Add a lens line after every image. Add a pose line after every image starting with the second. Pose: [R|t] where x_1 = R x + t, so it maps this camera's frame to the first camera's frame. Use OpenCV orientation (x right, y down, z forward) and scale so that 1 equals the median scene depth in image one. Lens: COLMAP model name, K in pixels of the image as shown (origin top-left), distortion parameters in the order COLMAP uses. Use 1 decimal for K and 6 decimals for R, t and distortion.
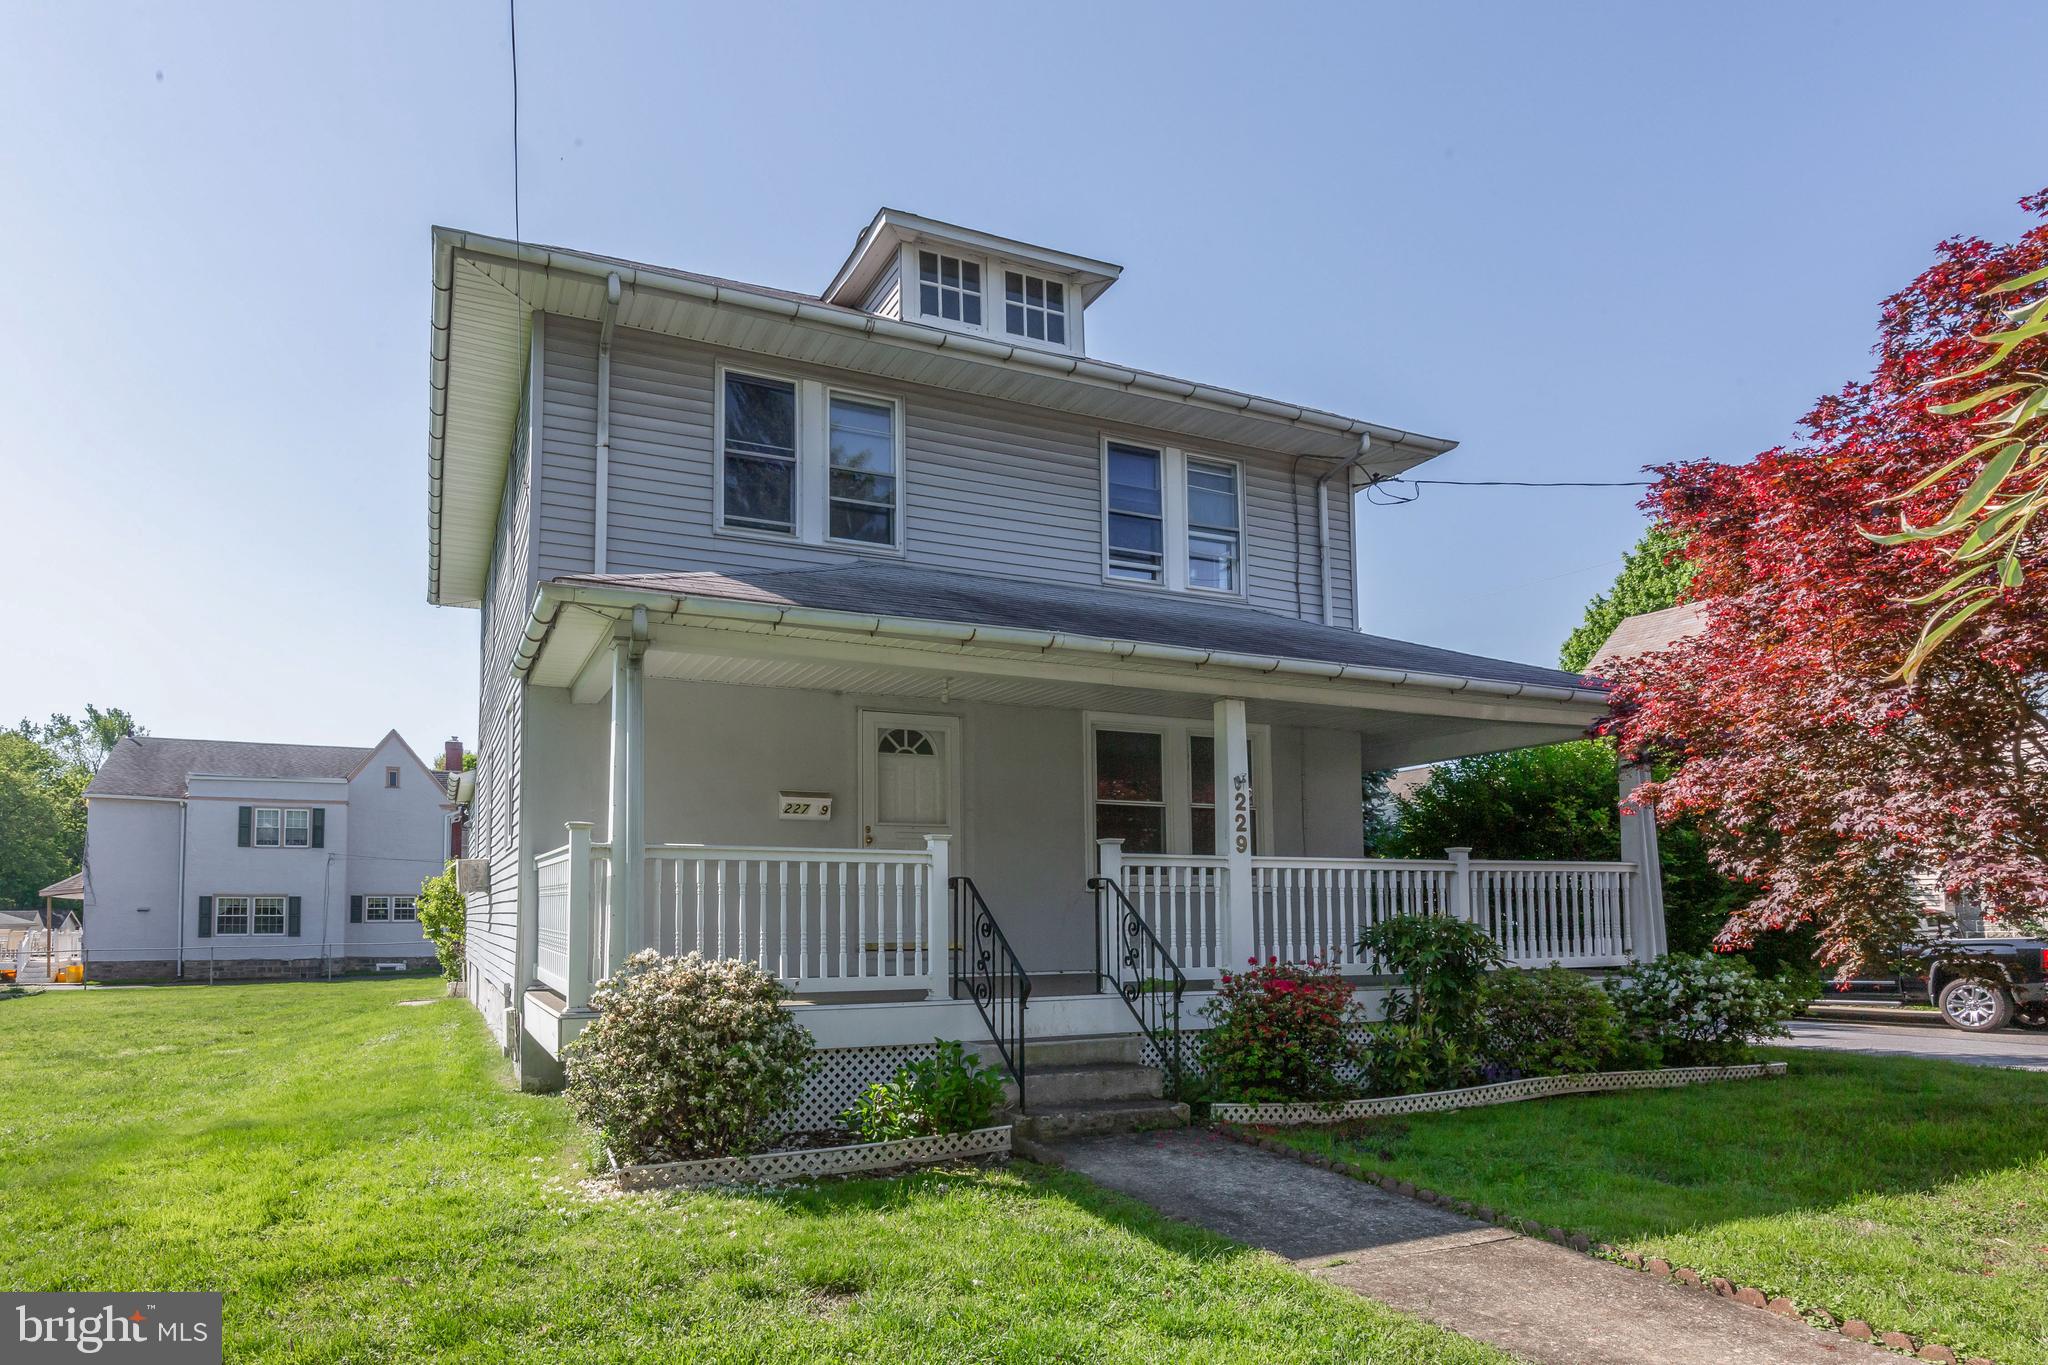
lens RADIAL K [[1222.7, 0, 1024.0], [0, 1222.7, 682.5], [0, 0, 1]] dist [-0.003042, -0.001417]
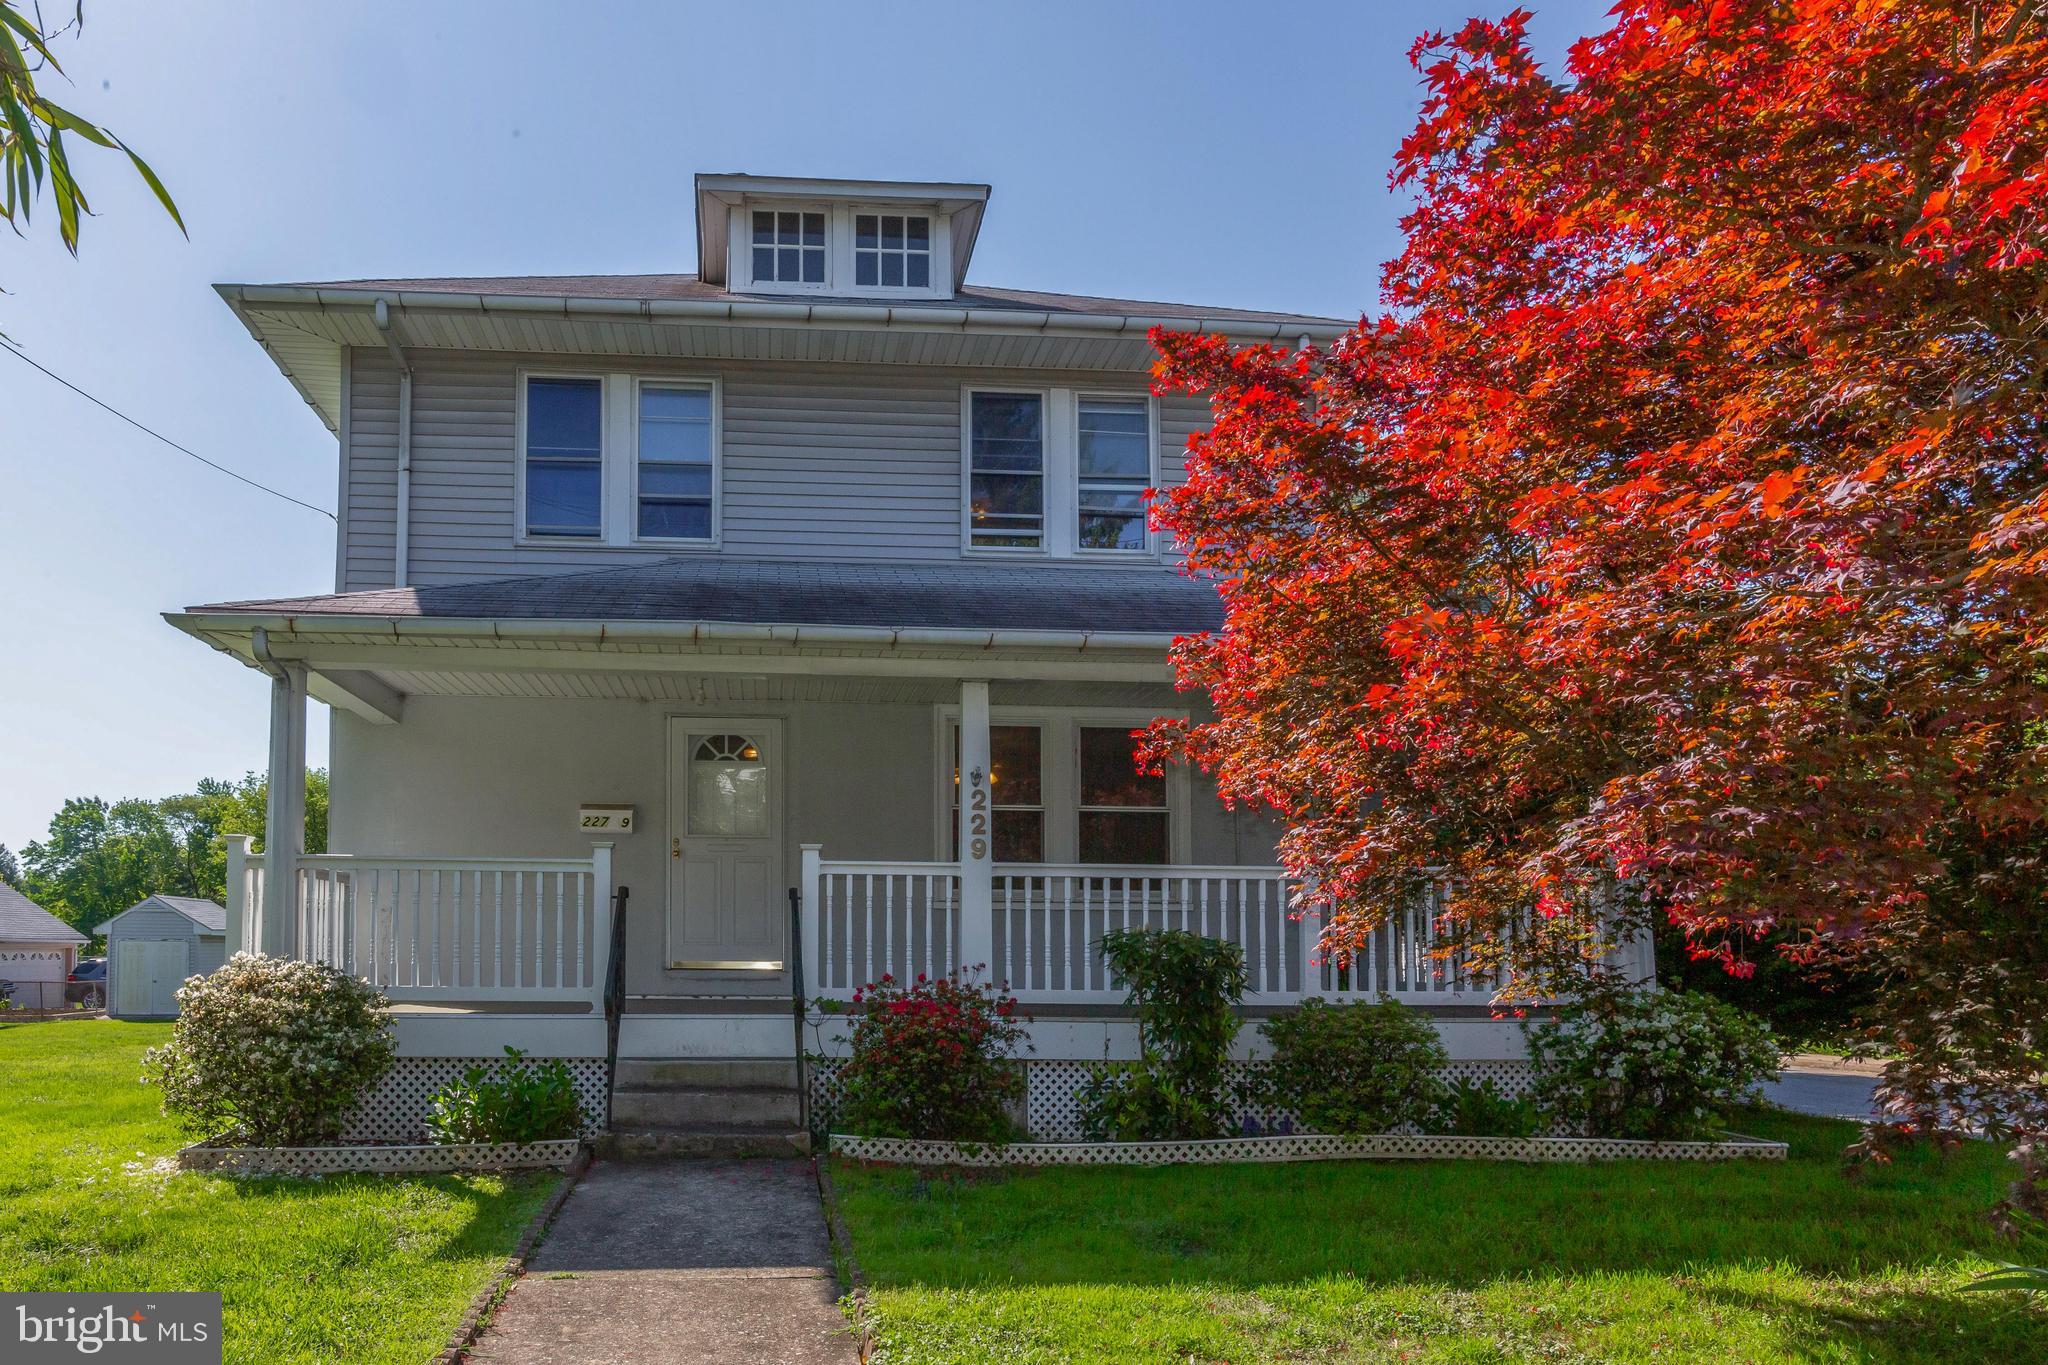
lens RADIAL K [[1455.0, 0, 1023.3], [0, 1455.0, 726.6], [0, 0, 1]] dist [-0.000297, -0.000096]
pose [[0.928442, -0.048643, -0.368278, 0.535022], [0.058532, 0.998162, 0.015723, 0.028642], [0.366836, -0.036154, 0.929583, 0.053605]]
